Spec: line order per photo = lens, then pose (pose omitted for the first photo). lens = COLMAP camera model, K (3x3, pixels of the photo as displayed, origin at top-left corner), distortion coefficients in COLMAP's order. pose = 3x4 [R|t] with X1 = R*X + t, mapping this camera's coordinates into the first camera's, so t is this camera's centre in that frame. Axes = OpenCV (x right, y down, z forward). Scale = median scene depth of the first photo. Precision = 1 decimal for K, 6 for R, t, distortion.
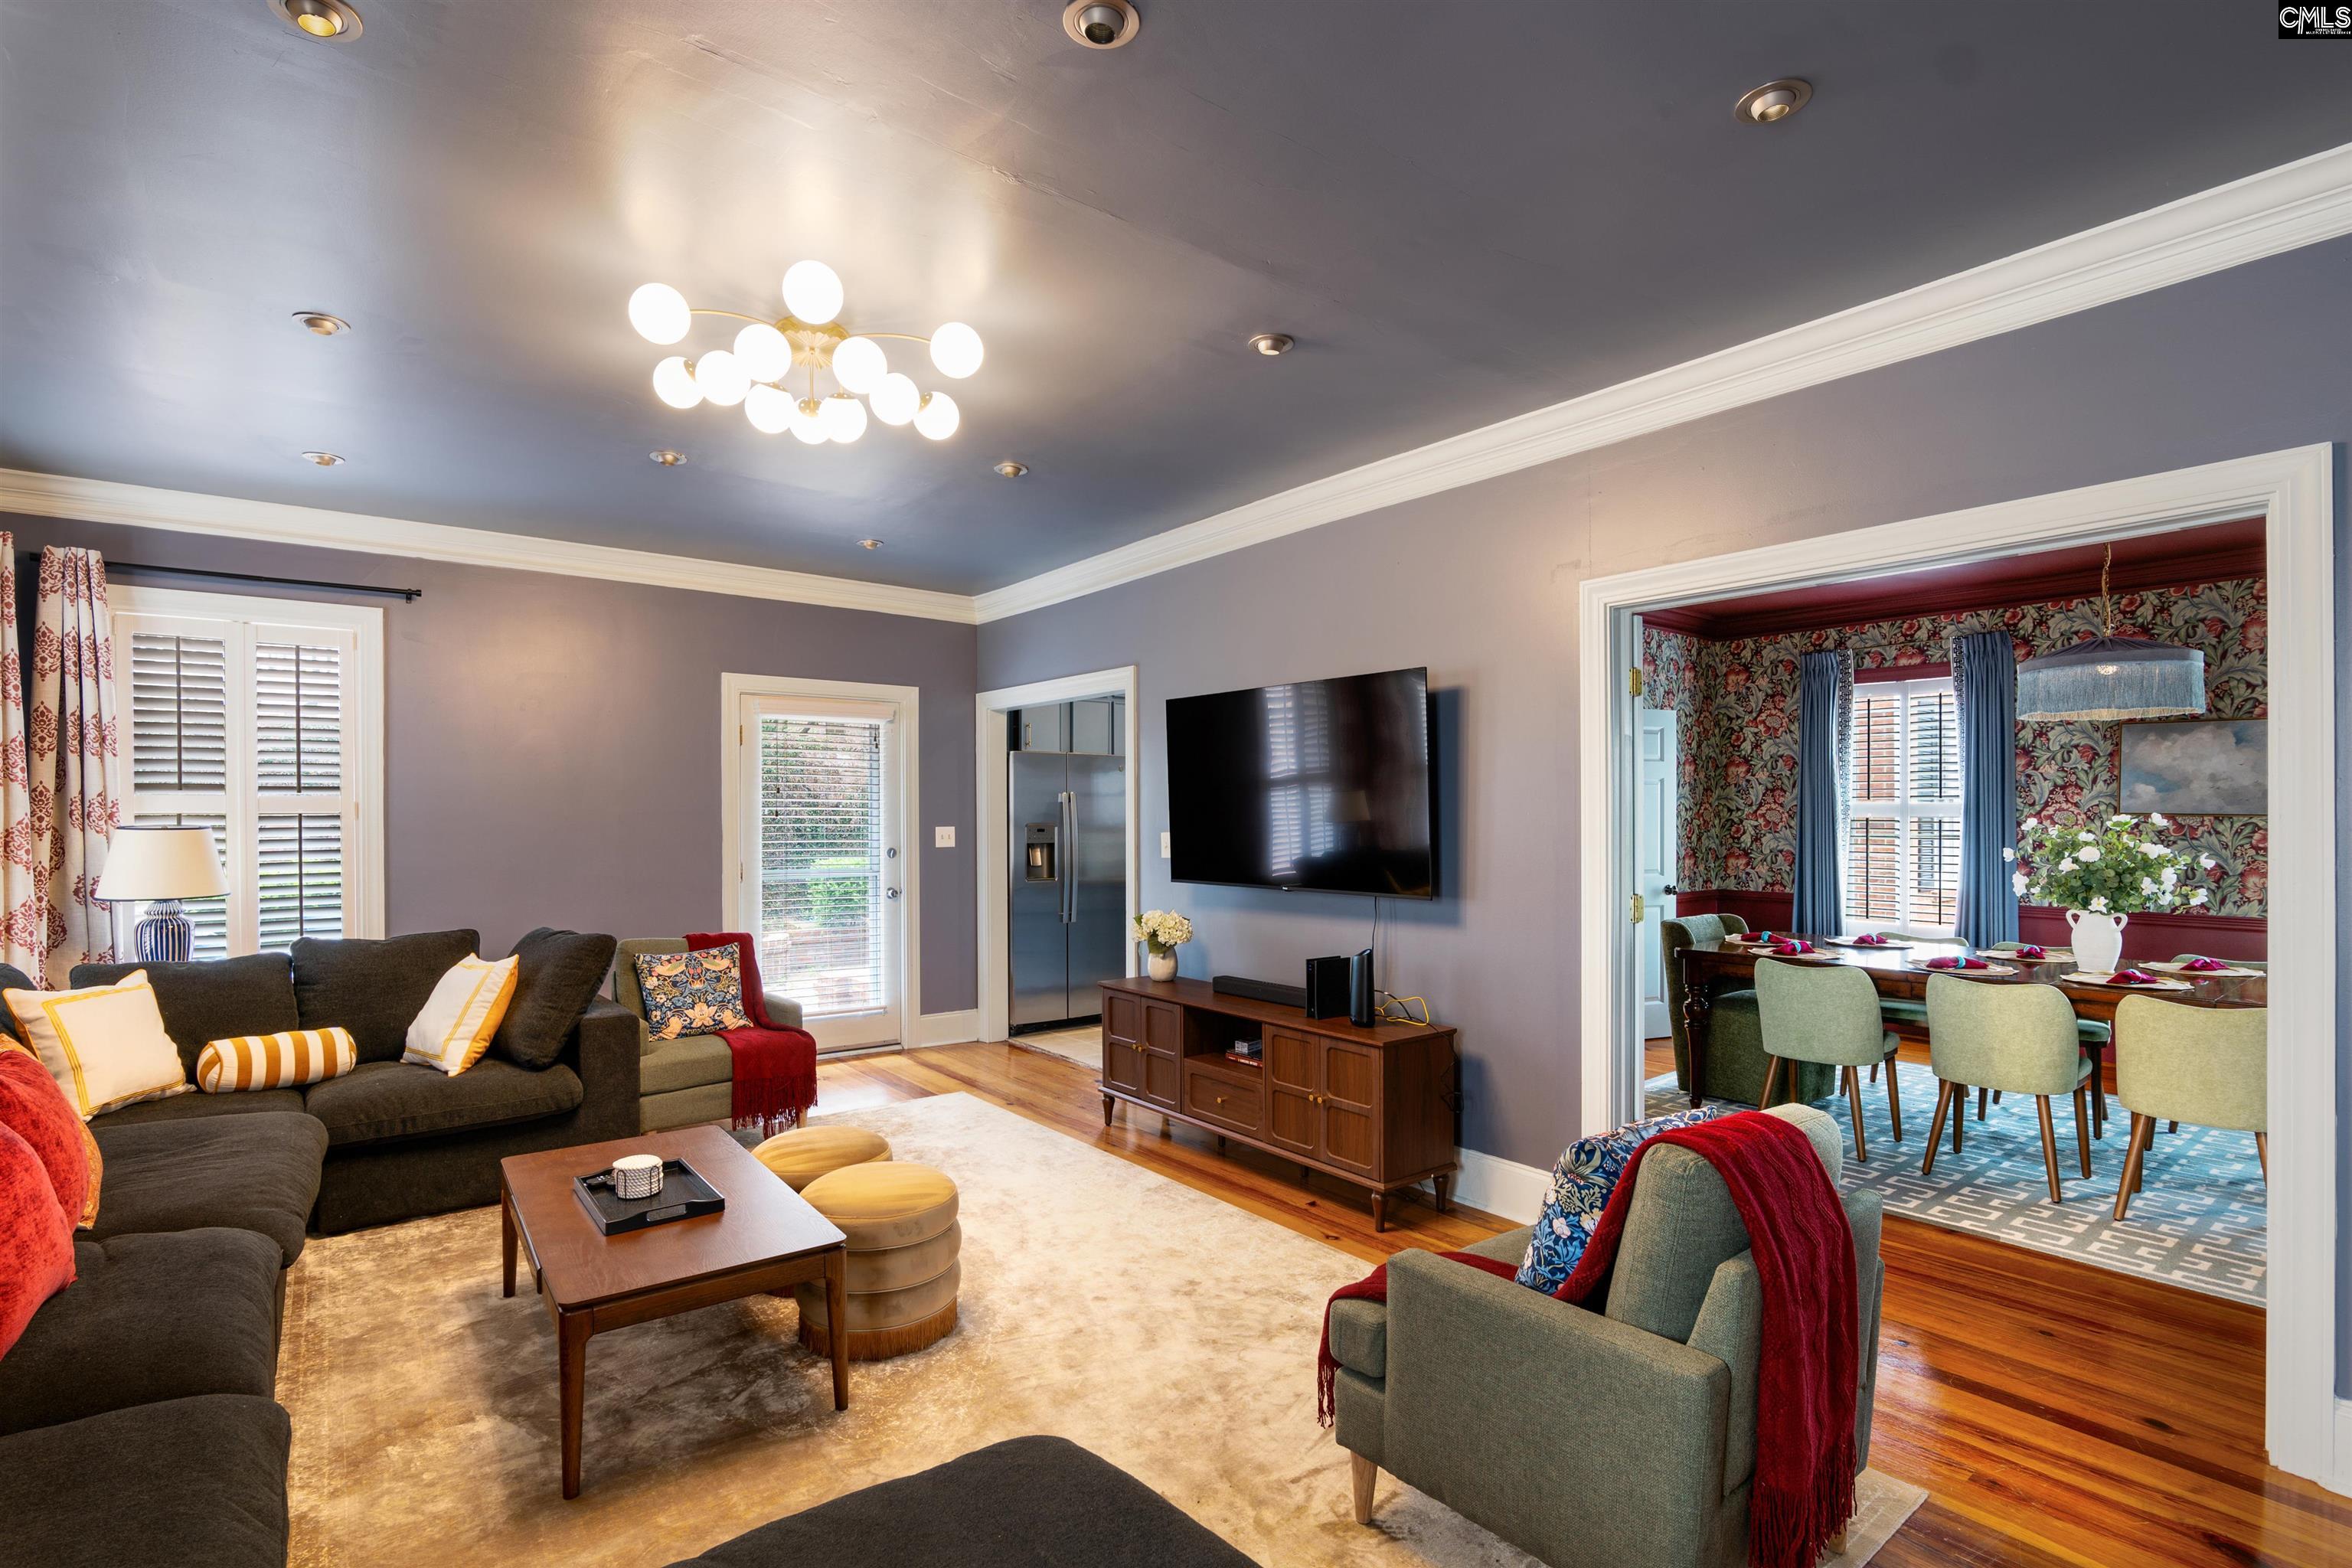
lens RADIAL K [[1099.5, 0, 1177.5], [0, 1099.5, 795.9], [0, 0, 1]] dist [-0.023395, 0.004653]
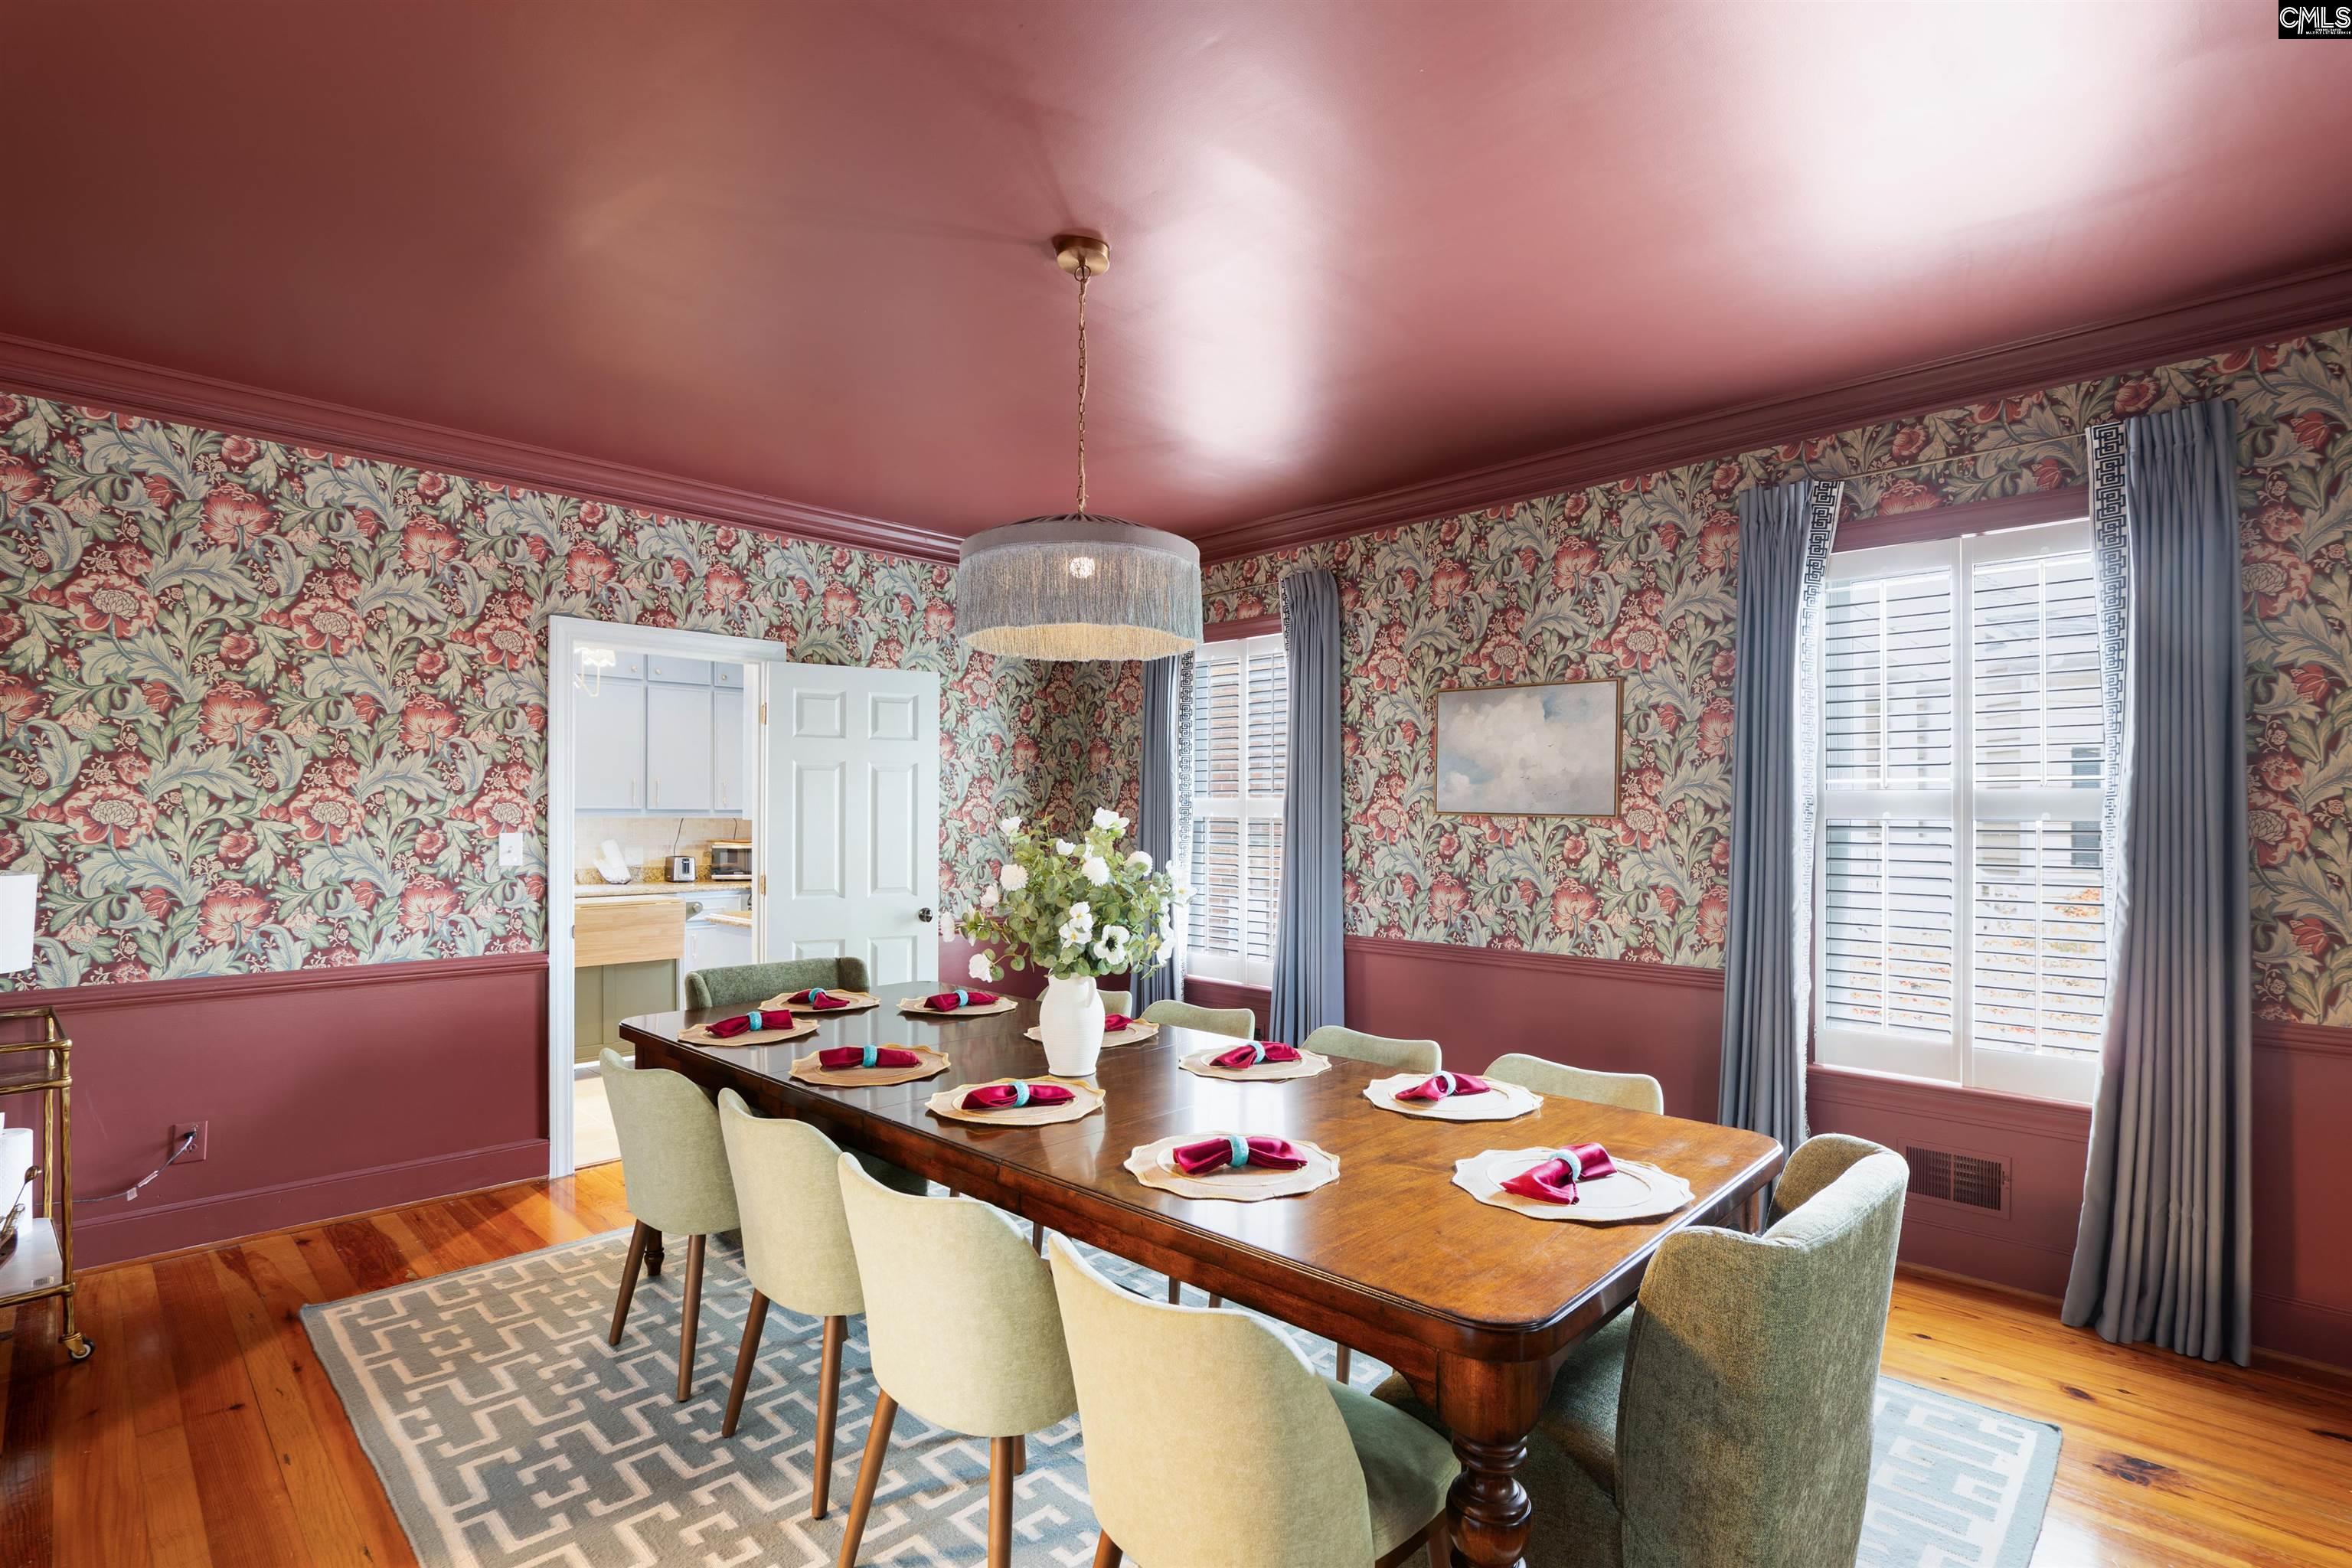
lens RADIAL K [[1099.5, 0, 1178.3], [0, 1099.5, 804.5], [0, 0, 1]] dist [-0.023395, 0.004653]
pose [[0.990895, 0.000358, 0.134639, 0.560060], [-0.001961, 0.999929, 0.011775, 0.002012], [-0.134625, -0.011931, 0.990825, 0.260241]]
